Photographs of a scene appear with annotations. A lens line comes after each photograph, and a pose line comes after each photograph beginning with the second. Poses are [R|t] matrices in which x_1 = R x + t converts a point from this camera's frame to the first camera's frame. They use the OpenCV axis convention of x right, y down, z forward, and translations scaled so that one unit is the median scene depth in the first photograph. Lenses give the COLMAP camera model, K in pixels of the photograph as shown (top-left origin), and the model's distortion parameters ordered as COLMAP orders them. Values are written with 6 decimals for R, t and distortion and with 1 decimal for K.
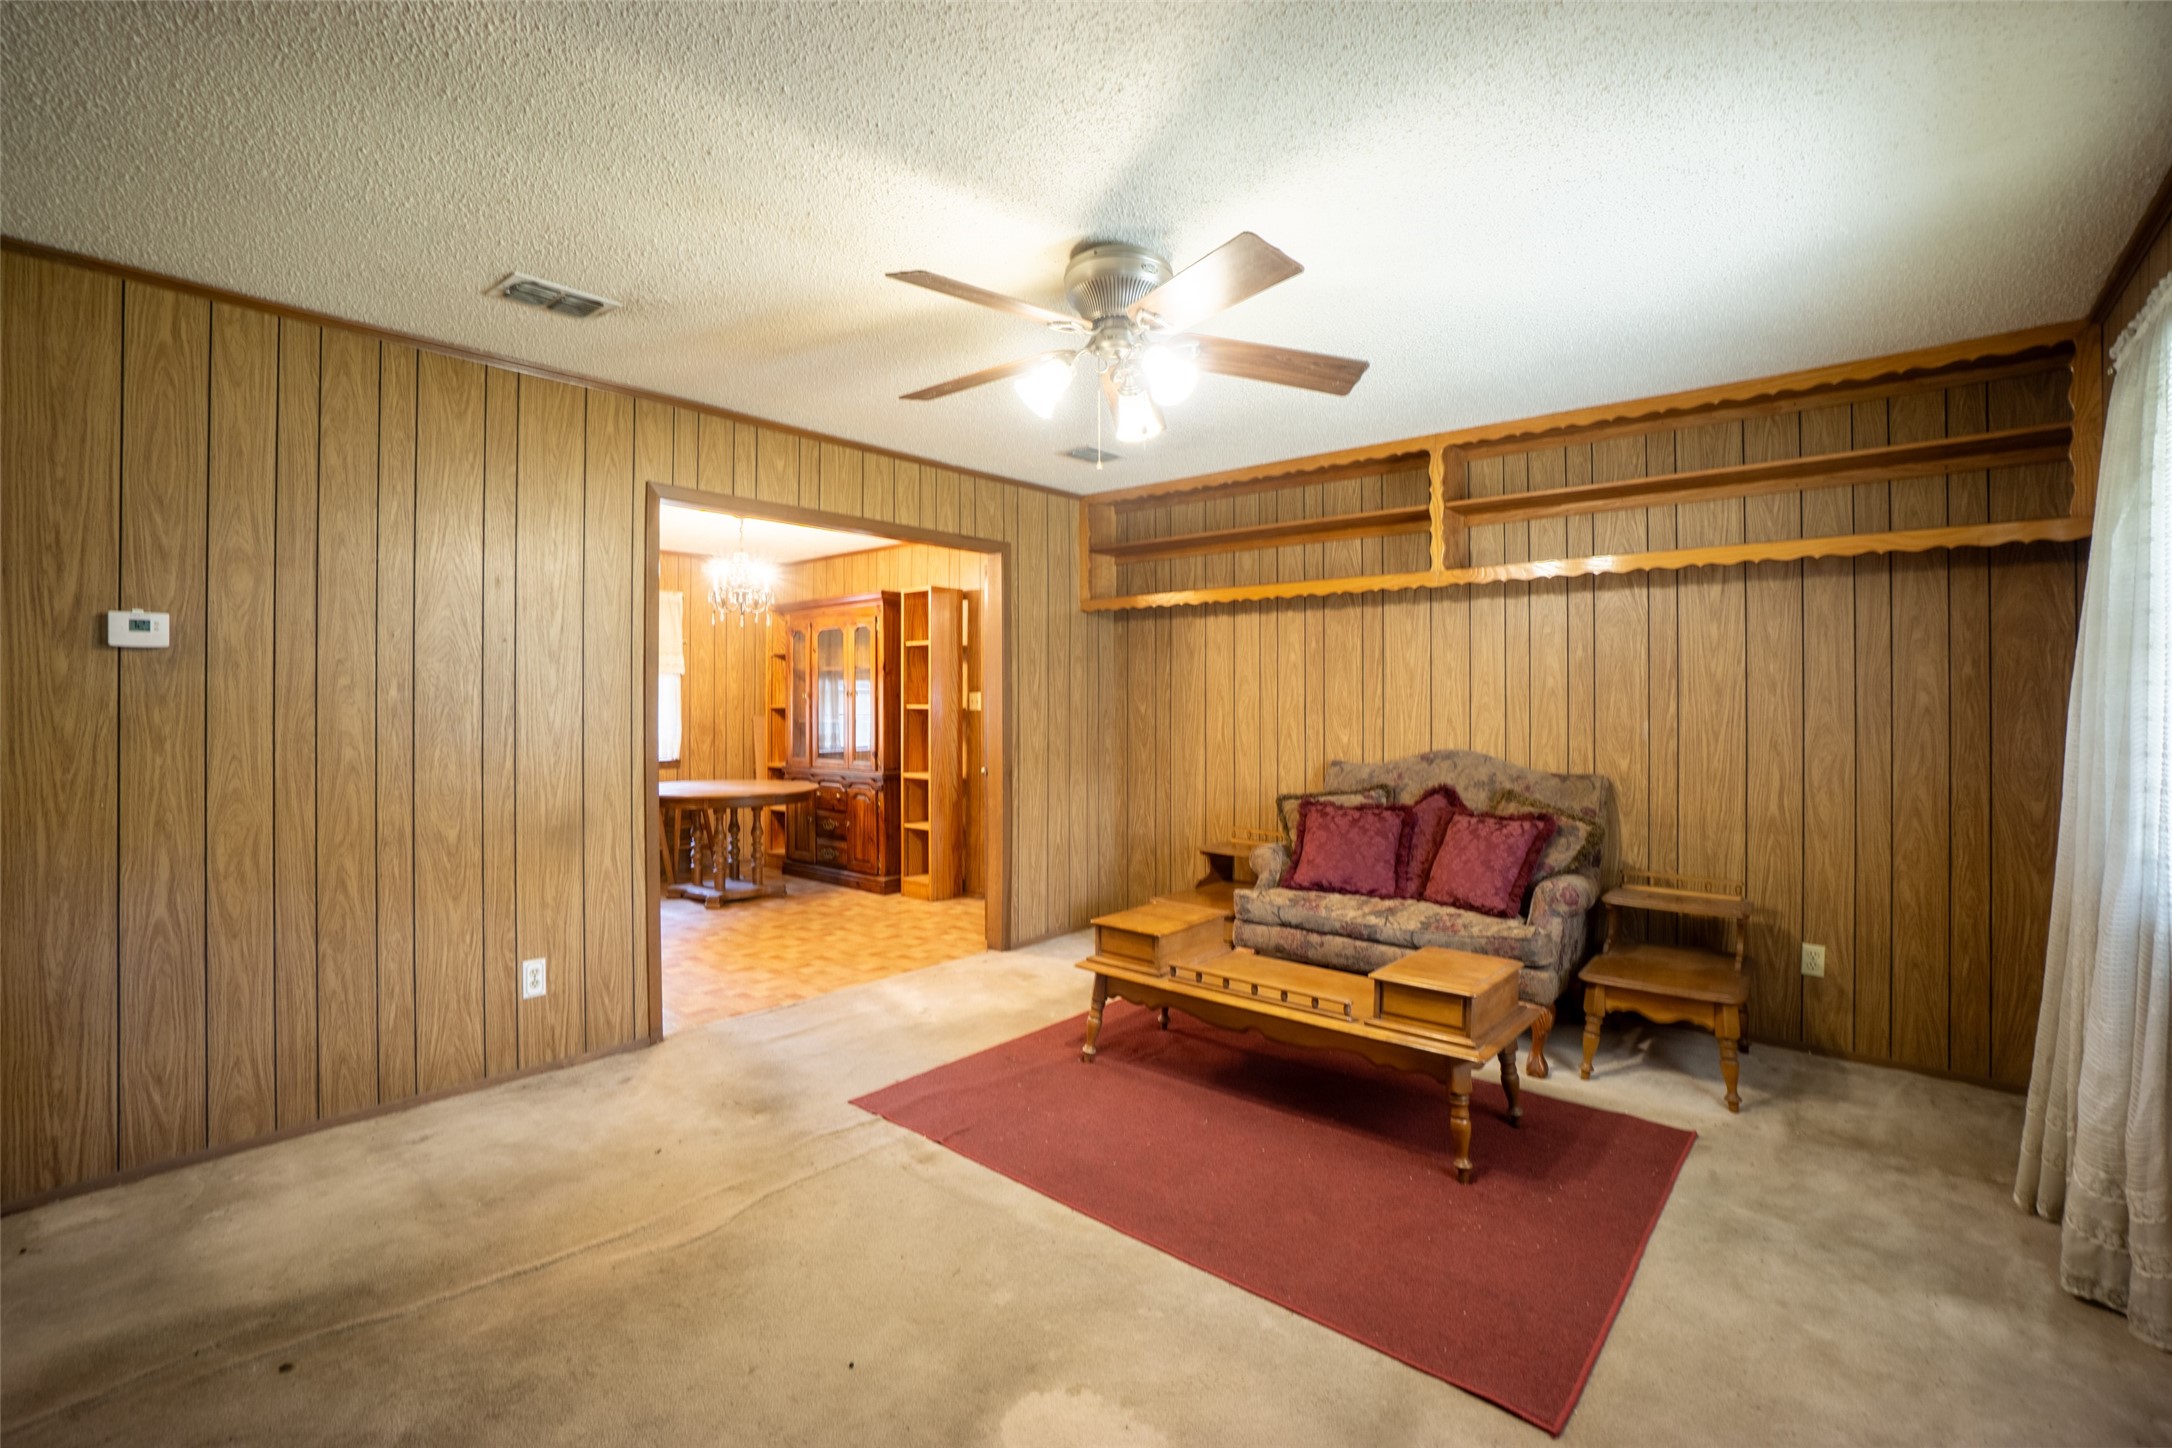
lens RADIAL K [[970.2, 0, 1041.6], [0, 970.2, 694.5], [0, 0, 1]] dist [-0.021113, 0.000035]
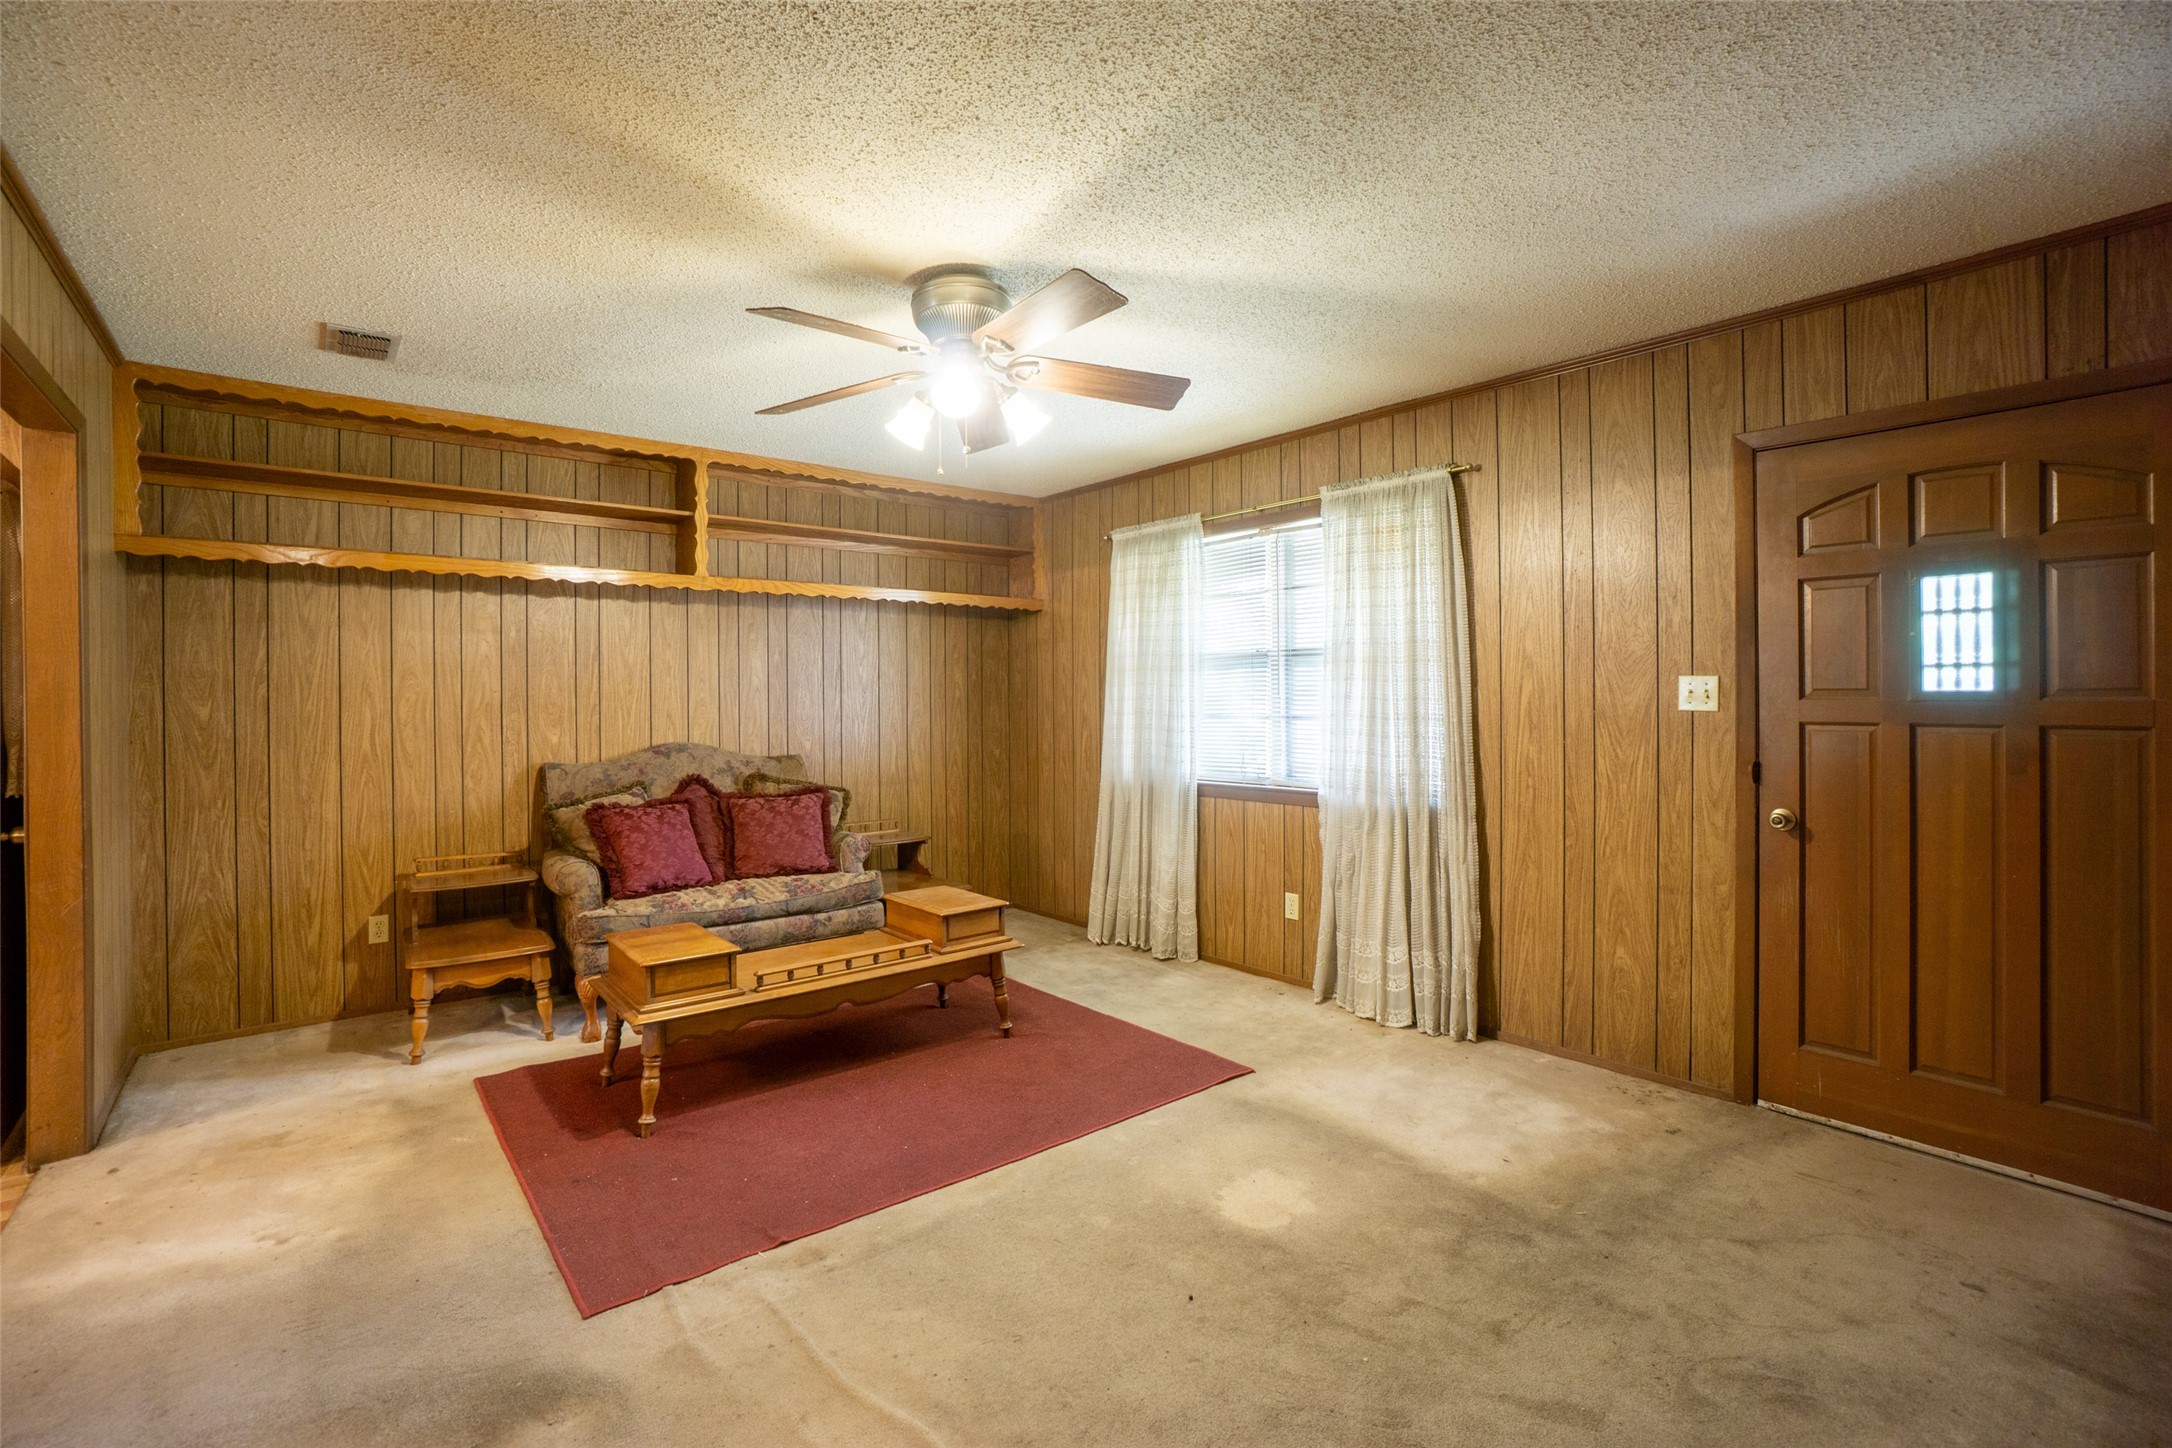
lens RADIAL K [[966.5, 0, 1056.7], [0, 966.5, 697.6], [0, 0, 1]] dist [-0.075361, 0.028987]
pose [[0.143981, -0.002584, 0.989577, -0.604749], [0.001809, 0.999996, 0.002348, 0.006346], [-0.989579, 0.001452, 0.143985, 0.473827]]
